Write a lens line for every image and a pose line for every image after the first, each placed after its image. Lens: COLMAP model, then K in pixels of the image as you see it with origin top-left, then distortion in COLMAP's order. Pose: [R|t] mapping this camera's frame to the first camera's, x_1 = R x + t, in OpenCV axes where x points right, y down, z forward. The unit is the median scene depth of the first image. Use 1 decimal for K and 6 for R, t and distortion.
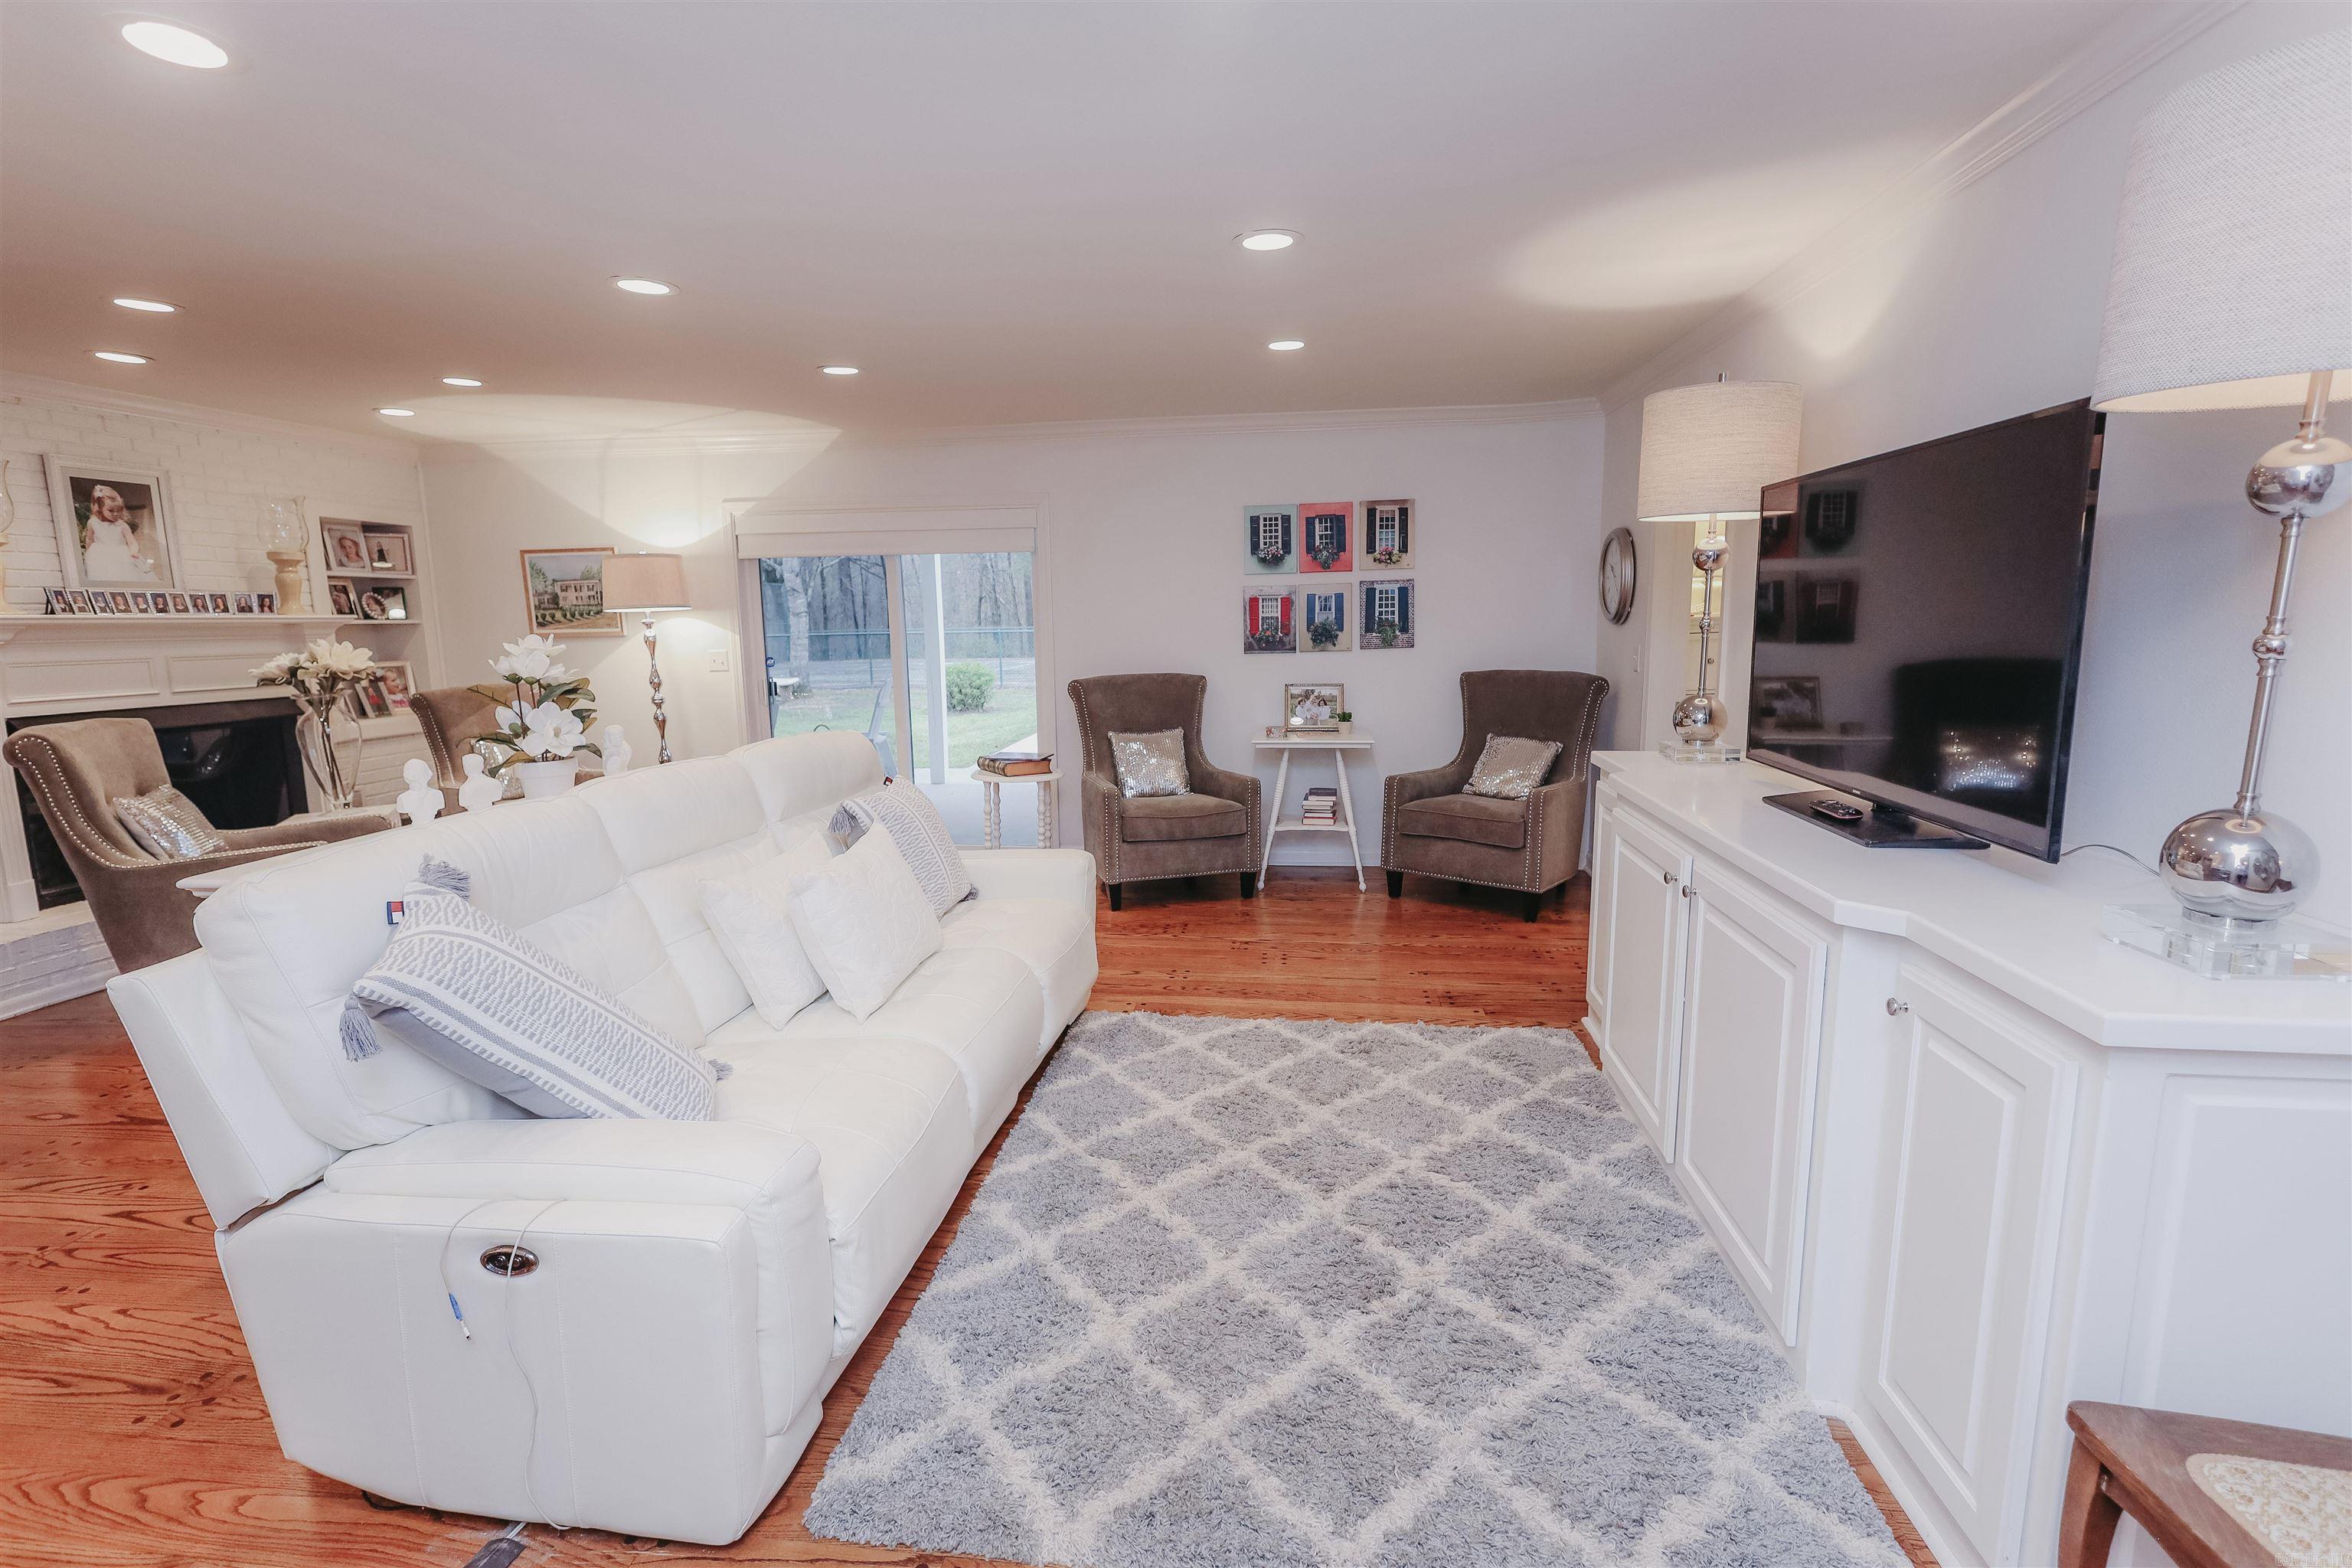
lens RADIAL K [[1085.5, 0, 1176.0], [0, 1085.5, 784.0], [0, 0, 1]] dist [0.005783, -0.000284]
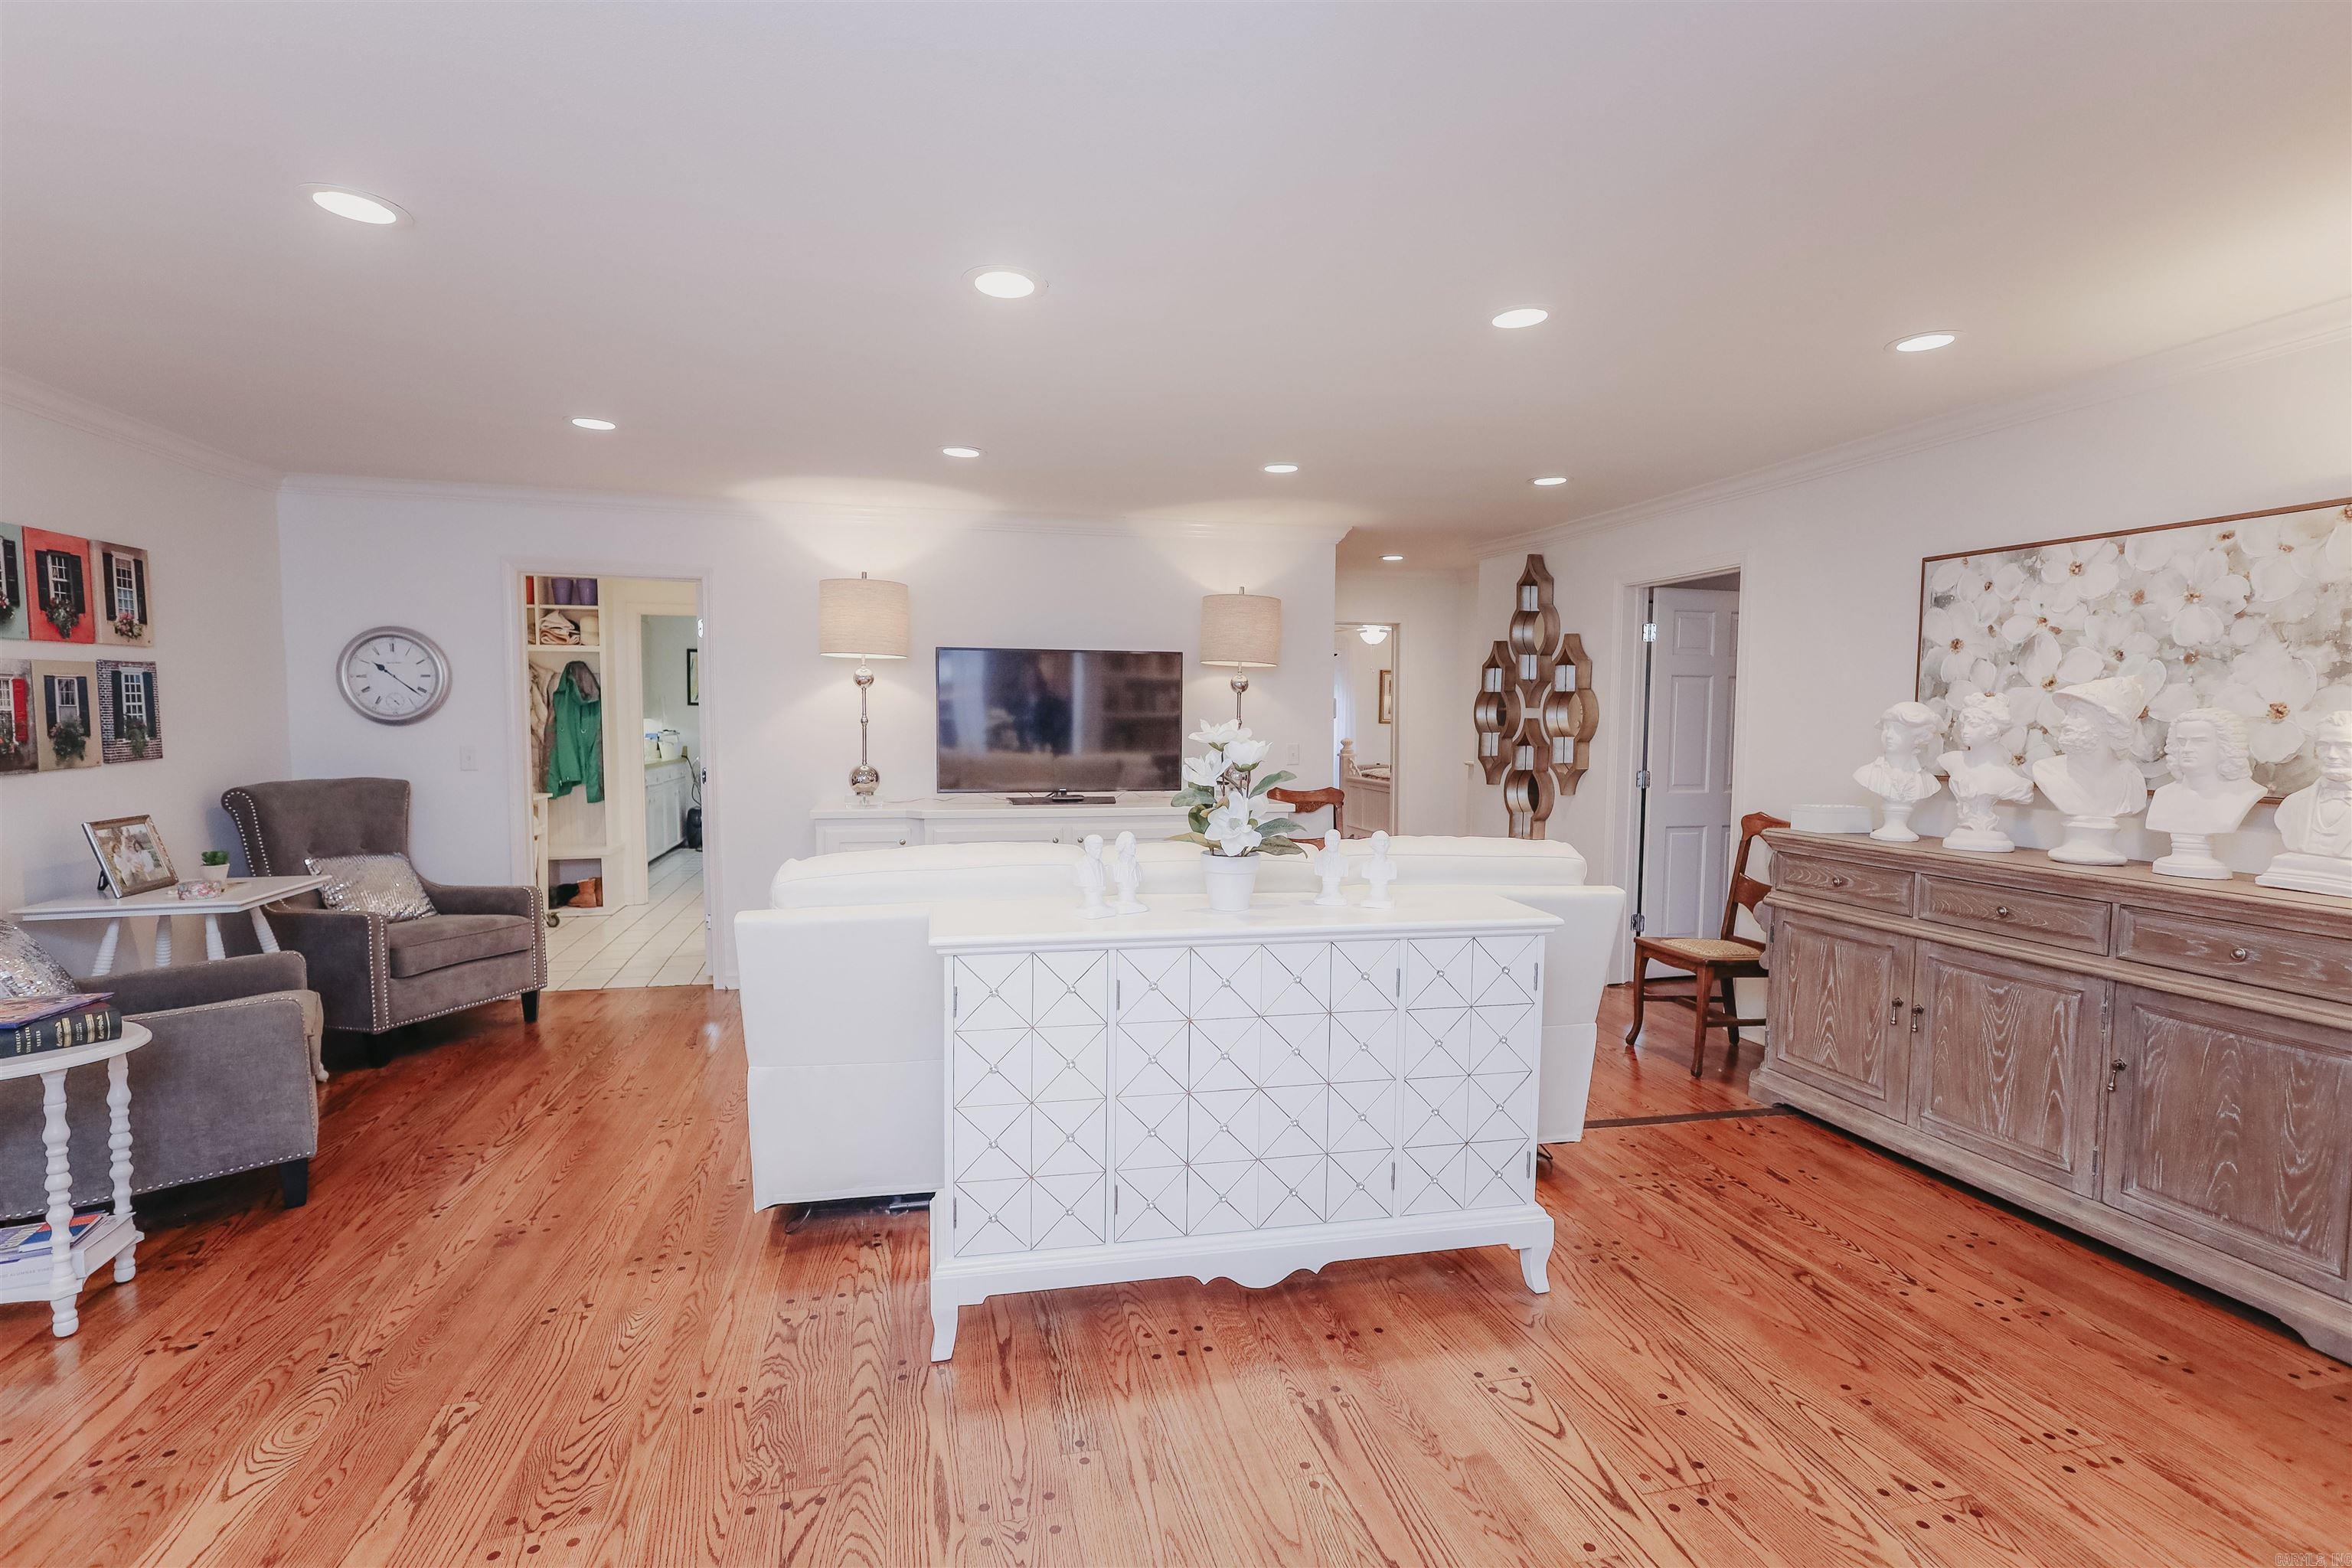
lens RADIAL K [[1085.5, 0, 1176.0], [0, 1085.5, 784.0], [0, 0, 1]] dist [0.005783, -0.000284]
pose [[-0.351331, -0.046841, 0.935079, -0.683751], [0.148326, 0.983350, 0.104989, -0.087796], [-0.924428, 0.175582, -0.338533, 0.646875]]
